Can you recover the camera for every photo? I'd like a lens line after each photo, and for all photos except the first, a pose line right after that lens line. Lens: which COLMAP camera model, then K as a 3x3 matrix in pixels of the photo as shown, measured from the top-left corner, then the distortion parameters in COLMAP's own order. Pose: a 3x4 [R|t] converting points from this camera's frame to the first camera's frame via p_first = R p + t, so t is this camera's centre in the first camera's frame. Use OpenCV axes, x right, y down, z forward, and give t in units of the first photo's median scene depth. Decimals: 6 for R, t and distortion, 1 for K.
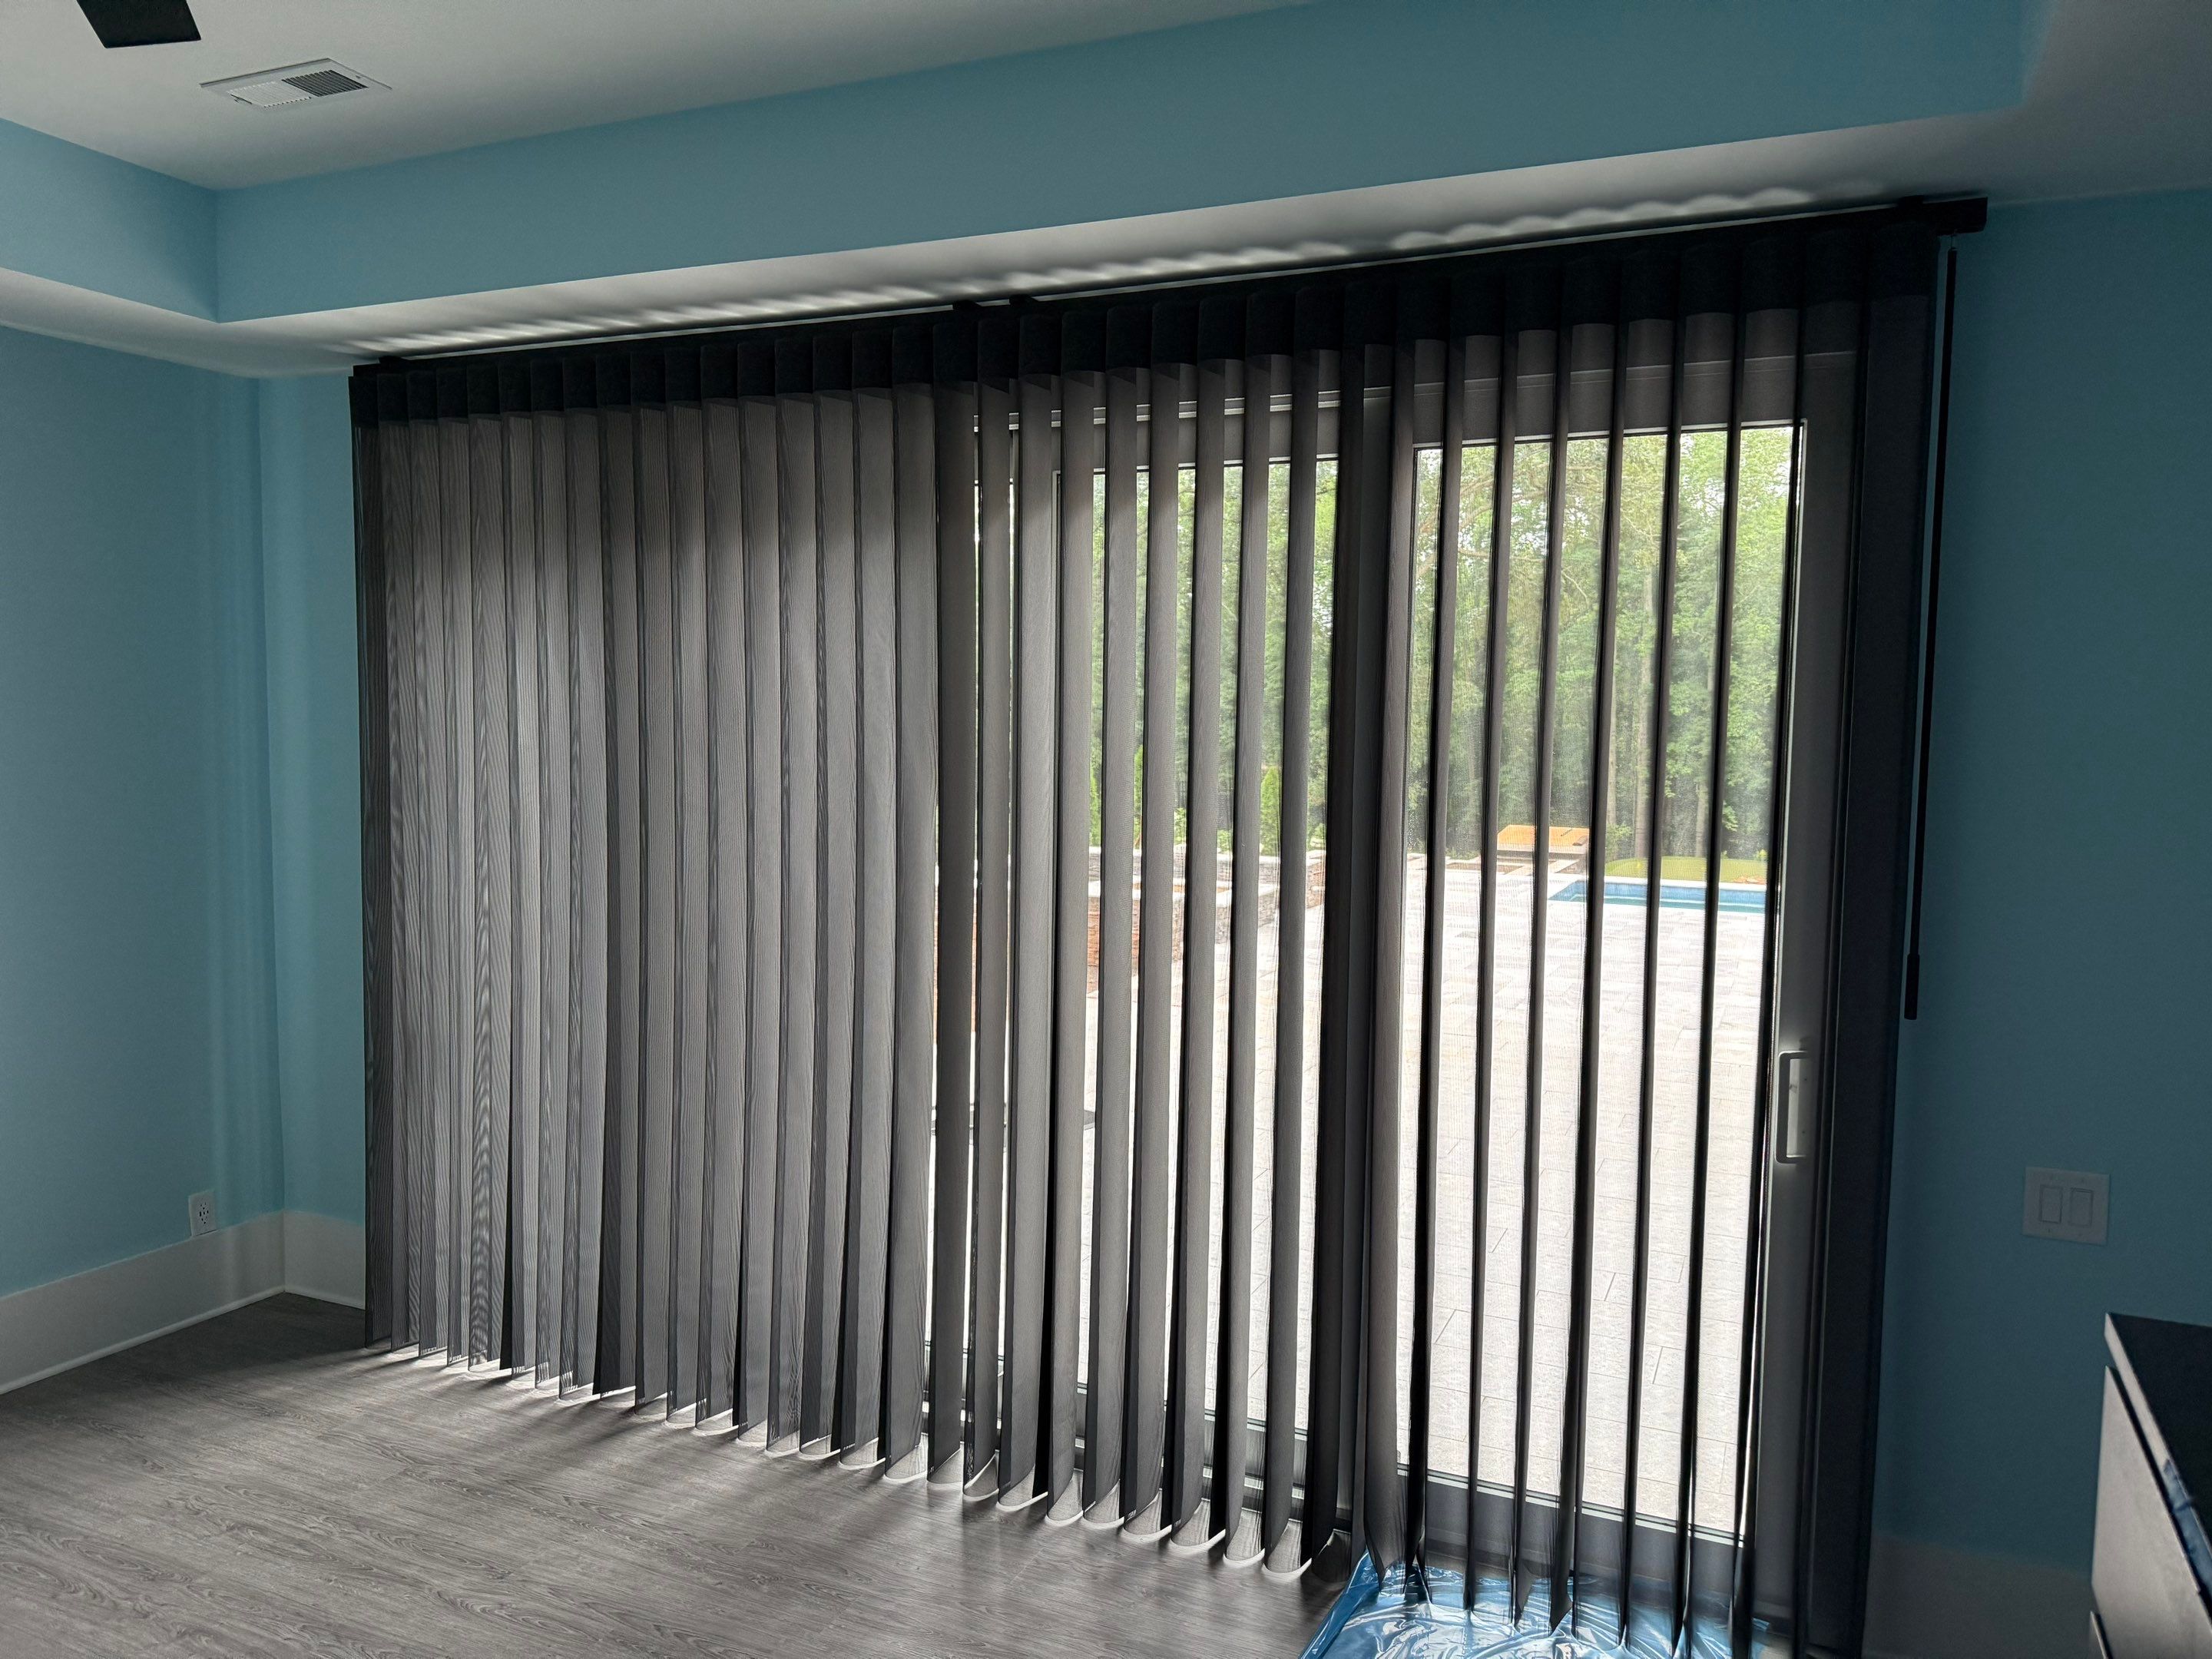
lens RADIAL K [[1581.4, 0, 1106.0], [0, 1581.4, 829.5], [0, 0, 1]] dist [0.062622, -0.051227]
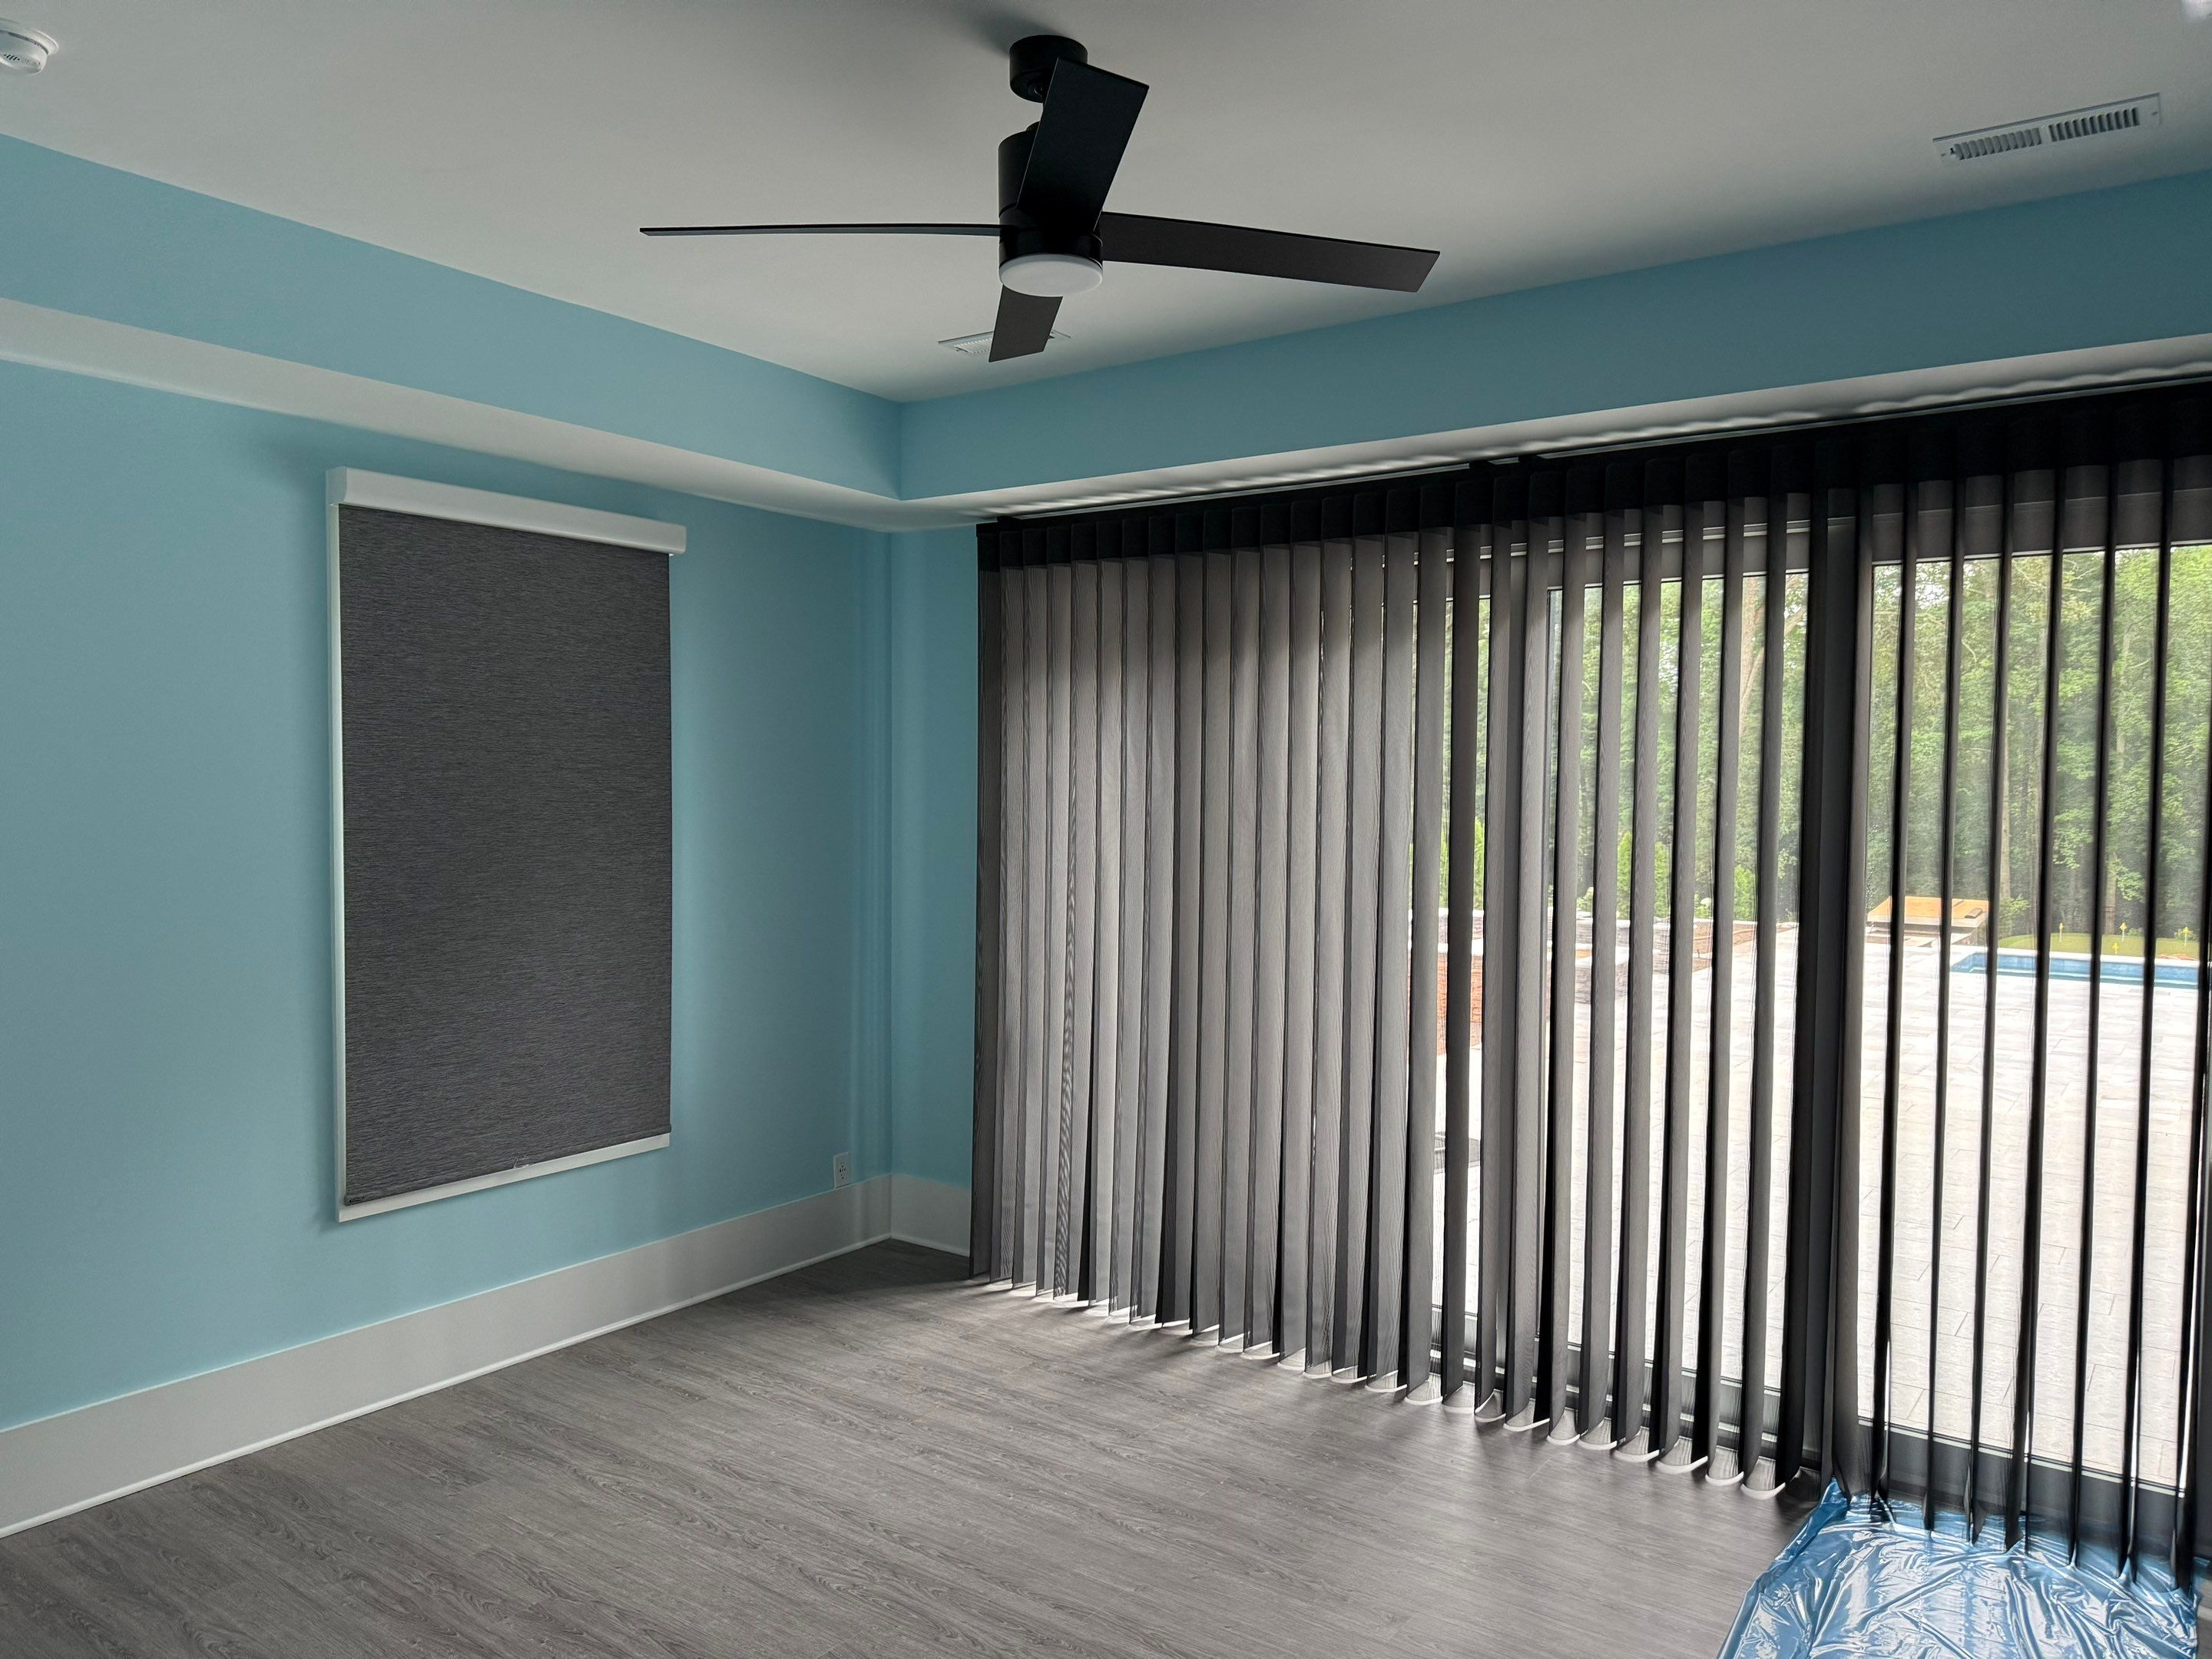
lens RADIAL K [[1581.4, 0, 1106.0], [0, 1581.4, 829.5], [0, 0, 1]] dist [0.062622, -0.051227]
pose [[0.978689, 0.002334, -0.205333, -0.115650], [-0.009338, 0.999407, -0.033148, 0.005143], [0.205134, 0.034359, 0.978131, -0.285891]]
